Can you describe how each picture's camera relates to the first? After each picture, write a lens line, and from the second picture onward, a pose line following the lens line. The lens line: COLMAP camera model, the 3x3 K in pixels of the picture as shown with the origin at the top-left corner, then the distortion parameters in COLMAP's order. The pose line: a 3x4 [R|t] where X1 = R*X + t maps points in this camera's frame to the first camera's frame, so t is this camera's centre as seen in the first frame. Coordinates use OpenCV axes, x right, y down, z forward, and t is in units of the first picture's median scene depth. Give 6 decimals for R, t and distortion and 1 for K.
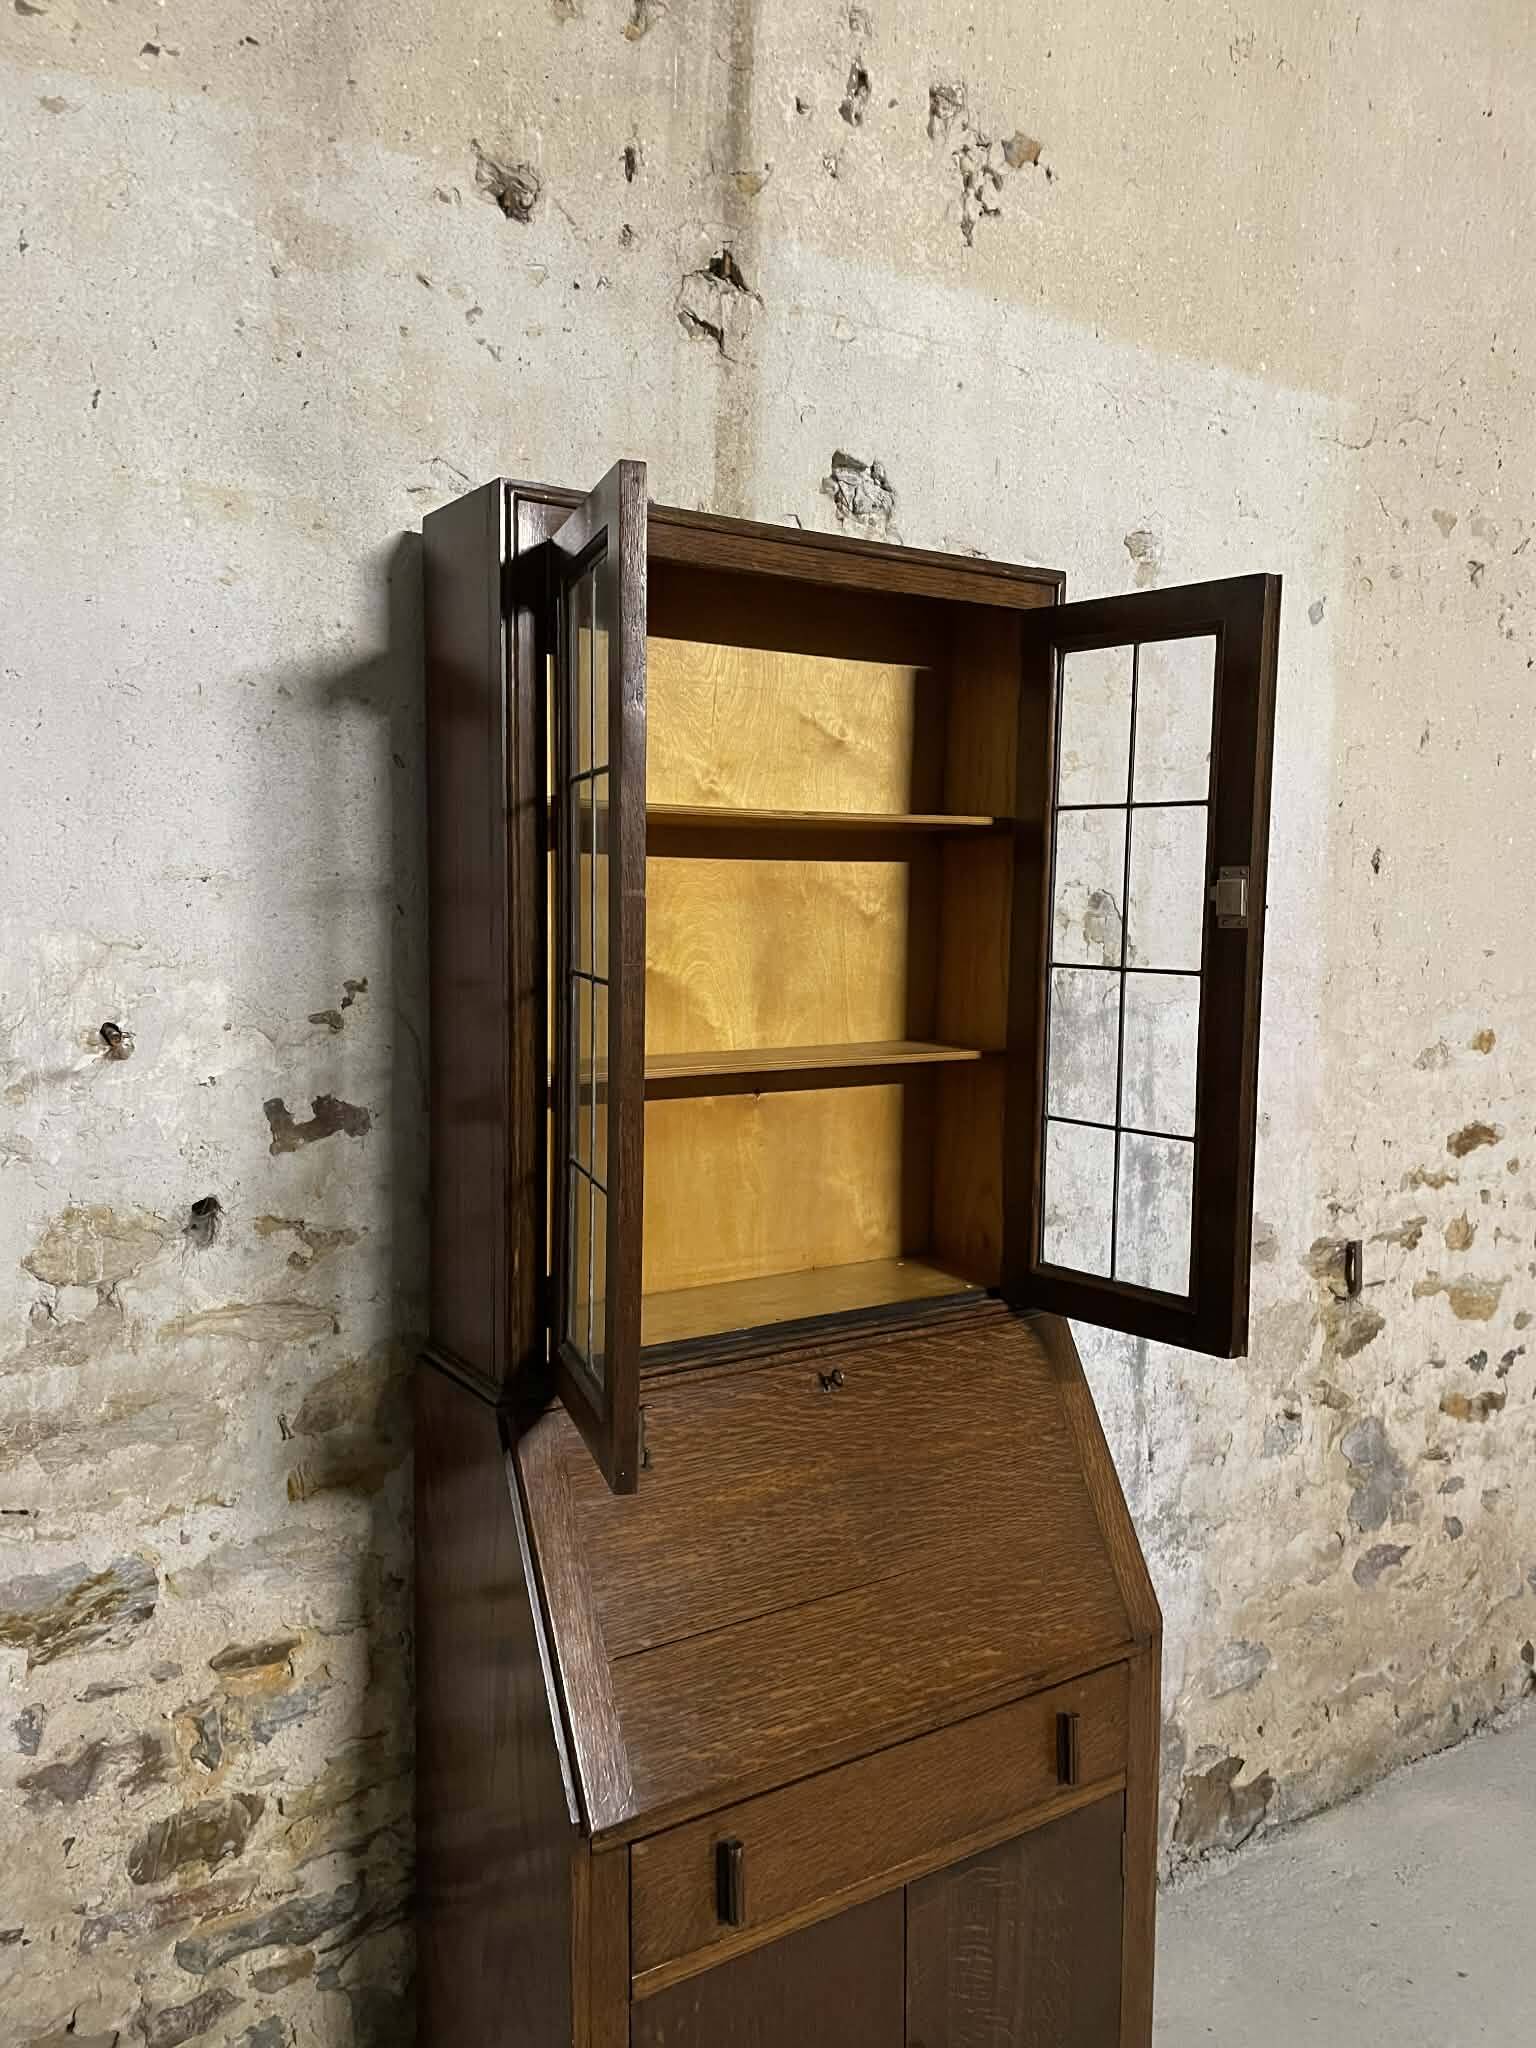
lens RADIAL K [[1541.6, 0, 762.1], [0, 1541.6, 1030.0], [0, 0, 1]] dist [0.088894, -0.120030]
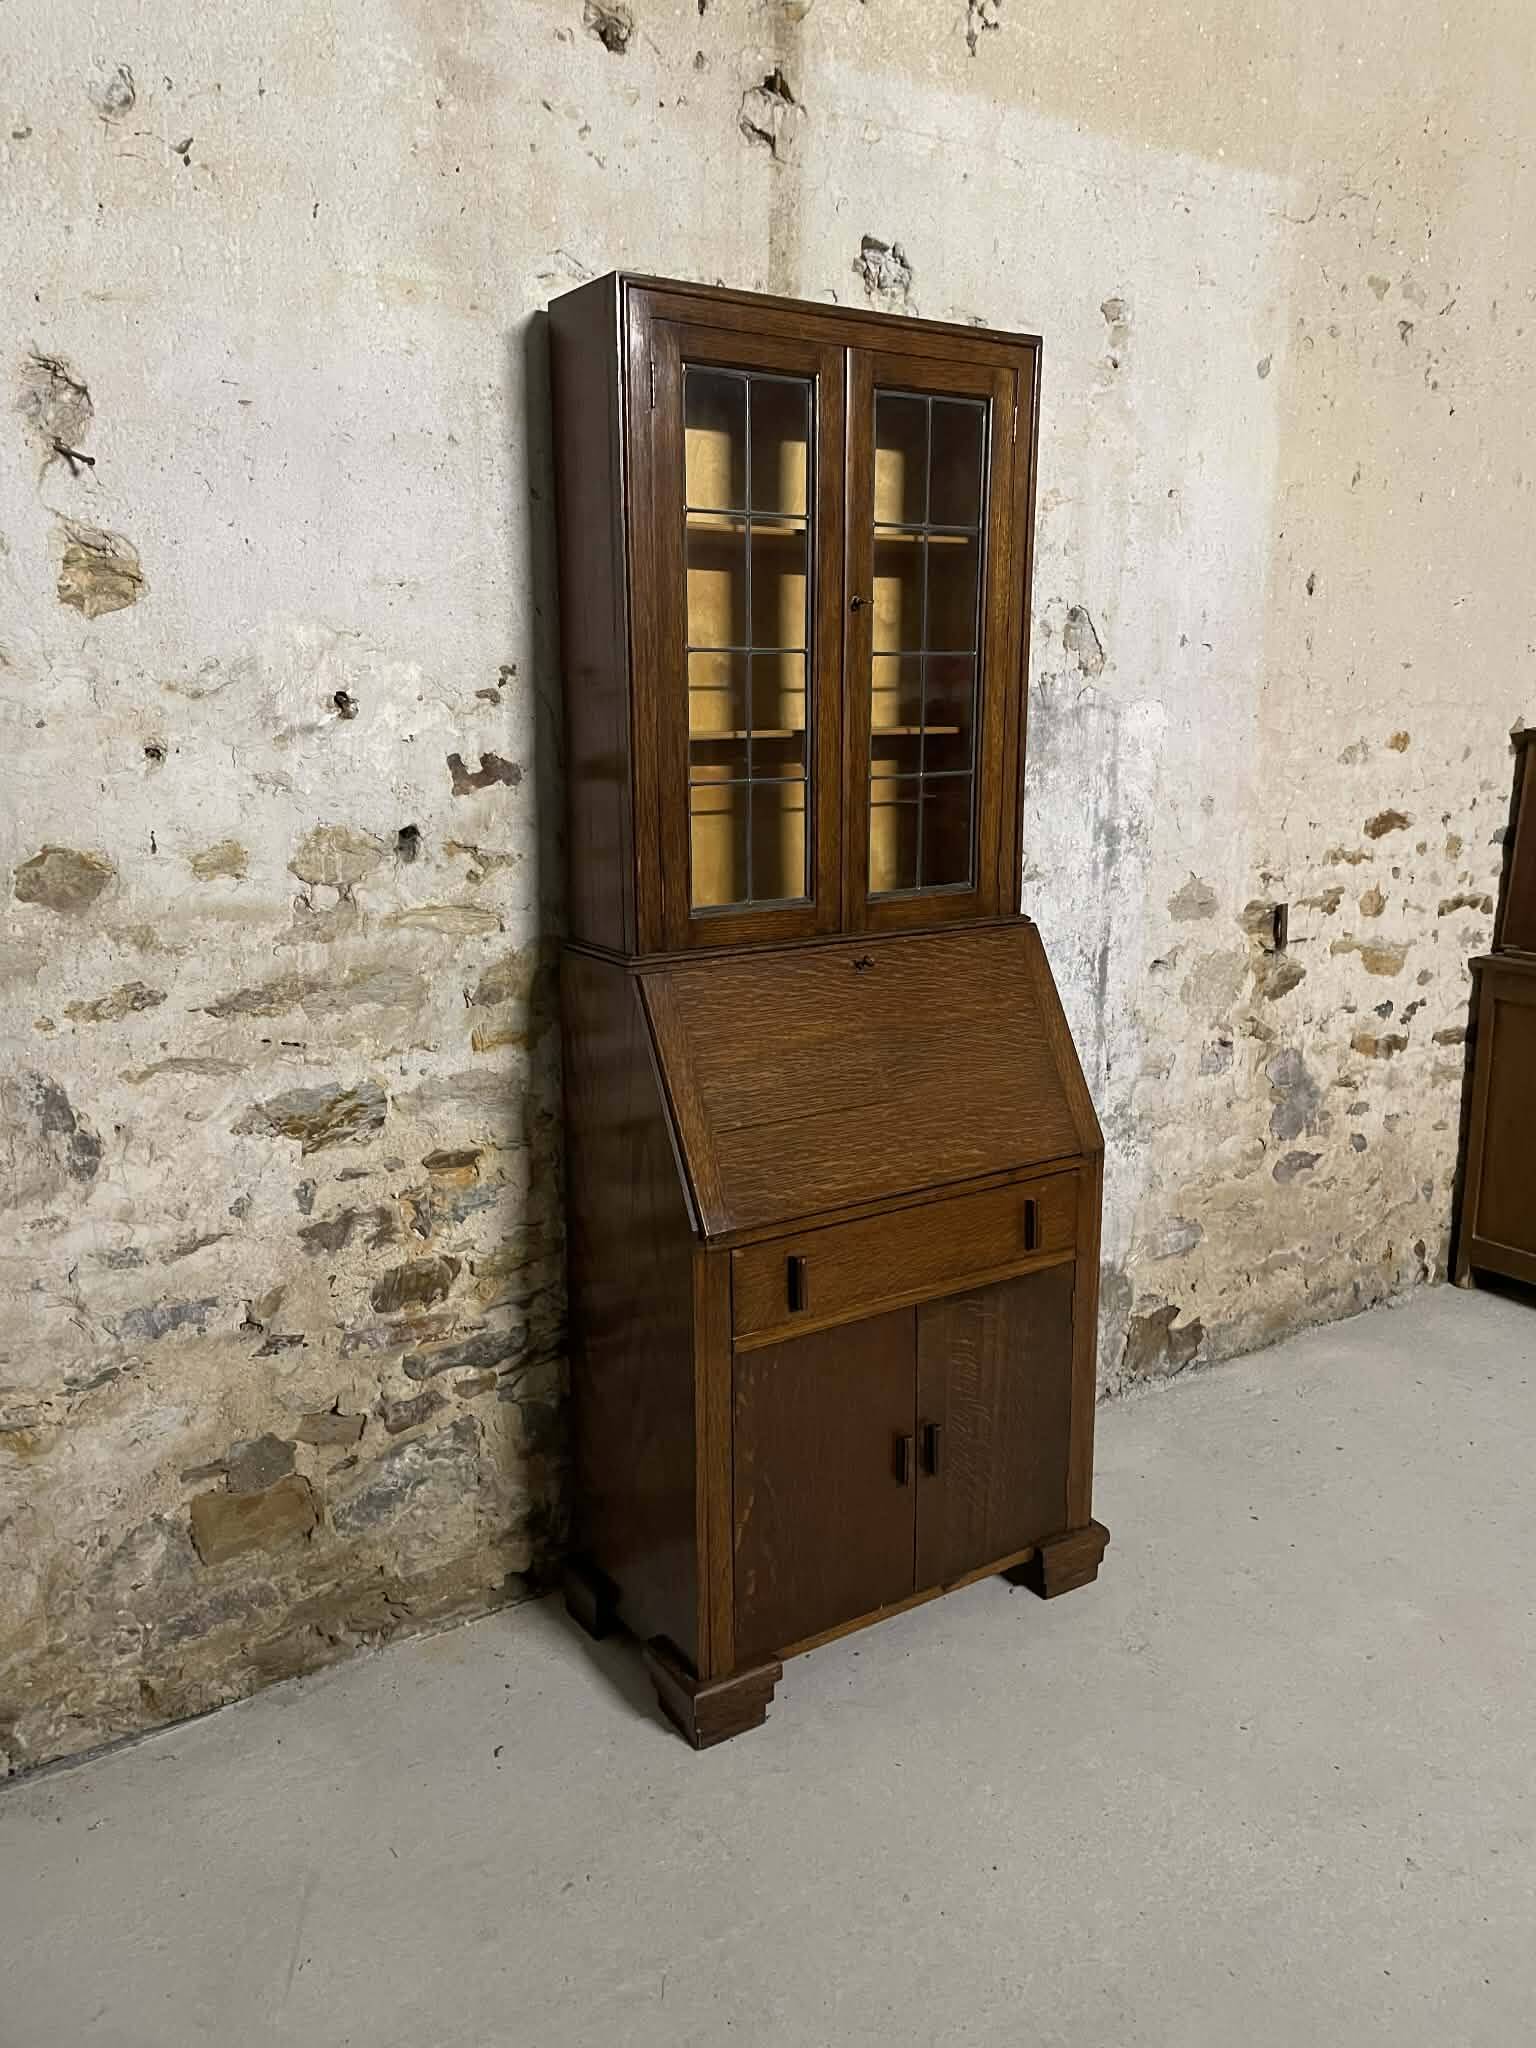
lens RADIAL K [[1541.6, 0, 766.9], [0, 1541.6, 1007.4], [0, 0, 1]] dist [0.088894, -0.120030]
pose [[0.999957, -0.009130, -0.001677, -0.037826], [0.009267, 0.992335, 0.123229, 0.093441], [0.000539, -0.123239, 0.992377, -0.346621]]
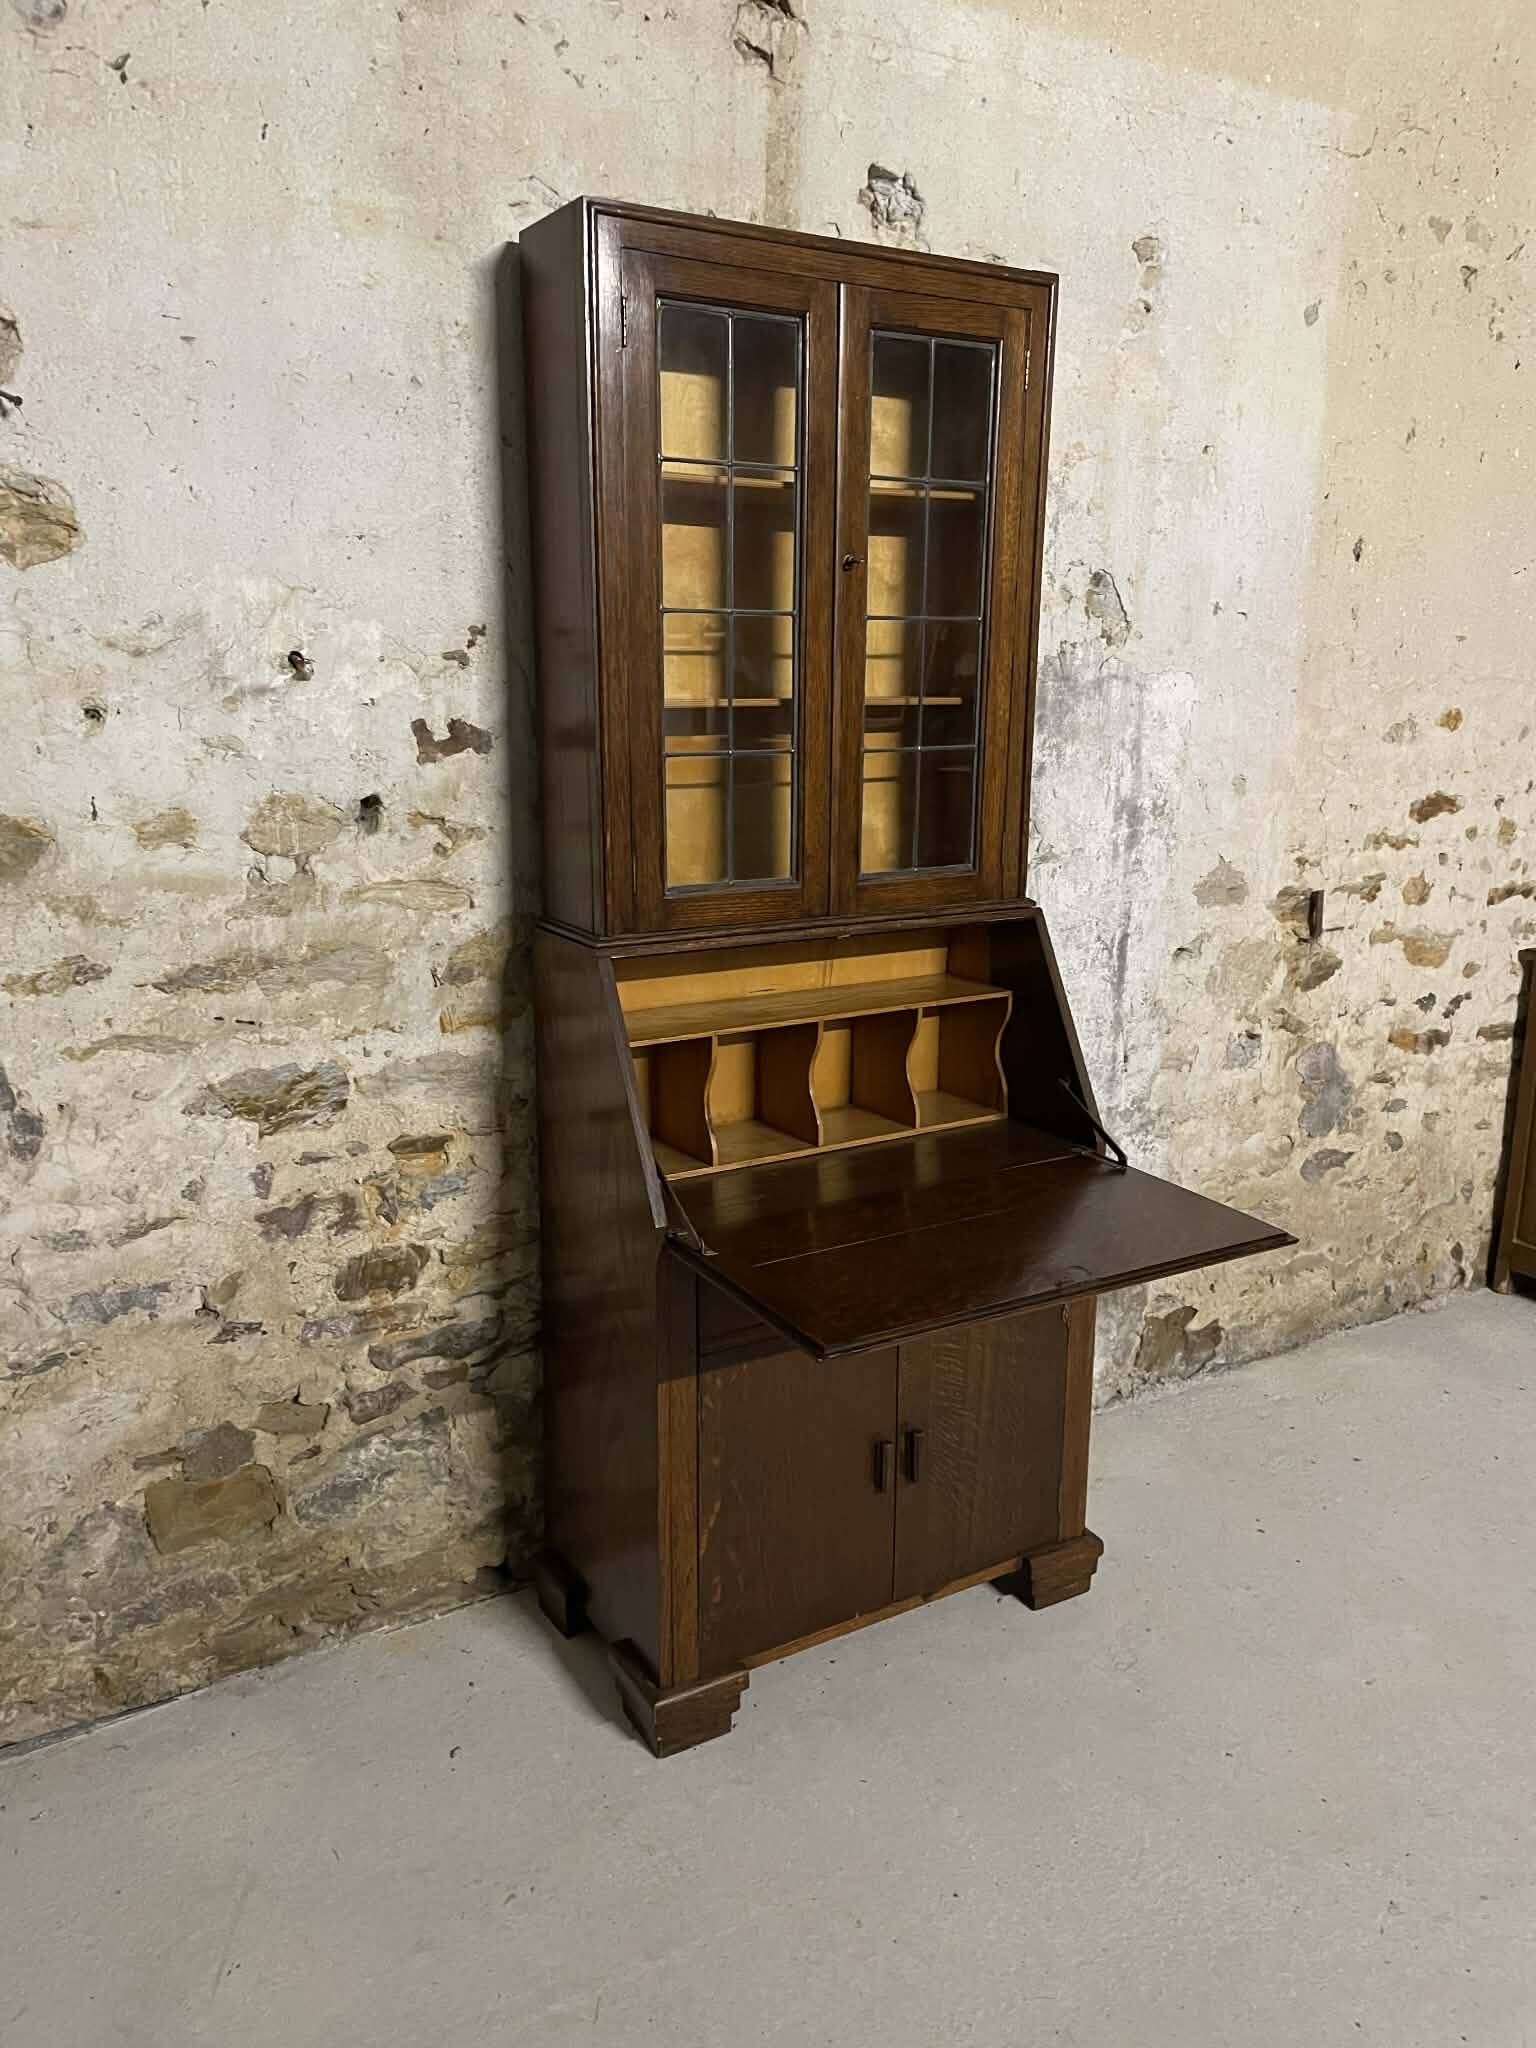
lens RADIAL K [[1541.6, 0, 779.8], [0, 1541.6, 1041.6], [0, 0, 1]] dist [0.088894, -0.120030]
pose [[0.999282, 0.010668, -0.036365, 0.031927], [-0.004655, 0.986848, 0.161586, 0.092156], [0.037611, -0.161300, 0.986188, -0.280122]]
